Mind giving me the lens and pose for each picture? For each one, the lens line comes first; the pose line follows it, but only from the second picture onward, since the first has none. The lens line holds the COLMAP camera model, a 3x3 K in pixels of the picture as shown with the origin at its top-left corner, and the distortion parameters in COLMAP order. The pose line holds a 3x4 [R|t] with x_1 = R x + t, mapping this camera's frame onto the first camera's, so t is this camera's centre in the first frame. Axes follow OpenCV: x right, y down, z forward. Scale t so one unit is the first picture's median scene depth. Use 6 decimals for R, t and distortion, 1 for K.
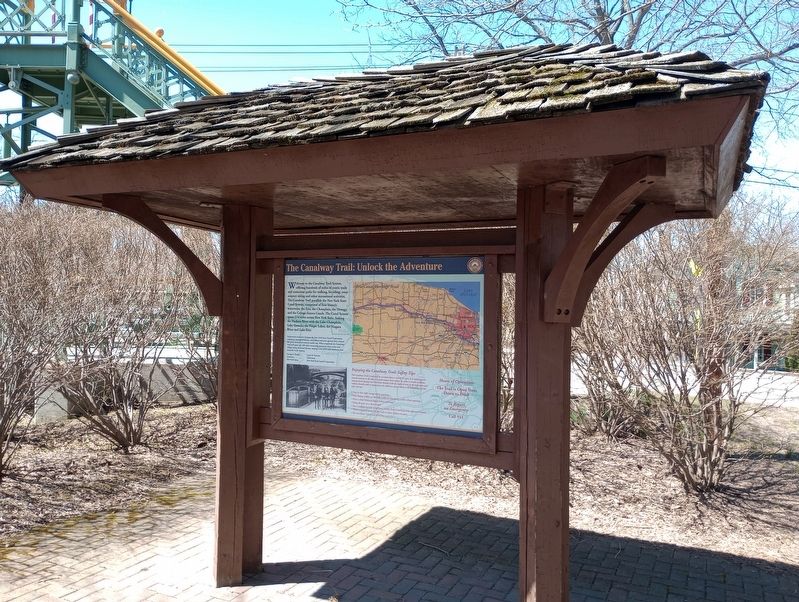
lens RADIAL K [[664.0, 0, 399.5], [0, 664.0, 301.0], [0, 0, 1]] dist [0.015177, -0.011658]
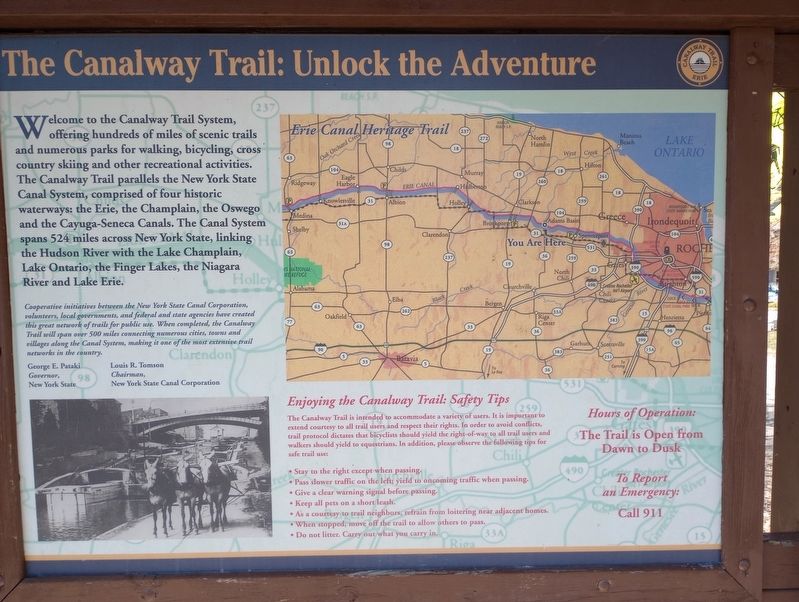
lens RADIAL K [[664.0, 0, 399.5], [0, 664.0, 301.0], [0, 0, 1]] dist [0.015177, -0.011658]
pose [[0.892085, -0.062635, 0.447505, -0.162805], [0.018448, 0.994569, 0.102428, 0.025493], [-0.451490, -0.083119, 0.888396, 0.710485]]
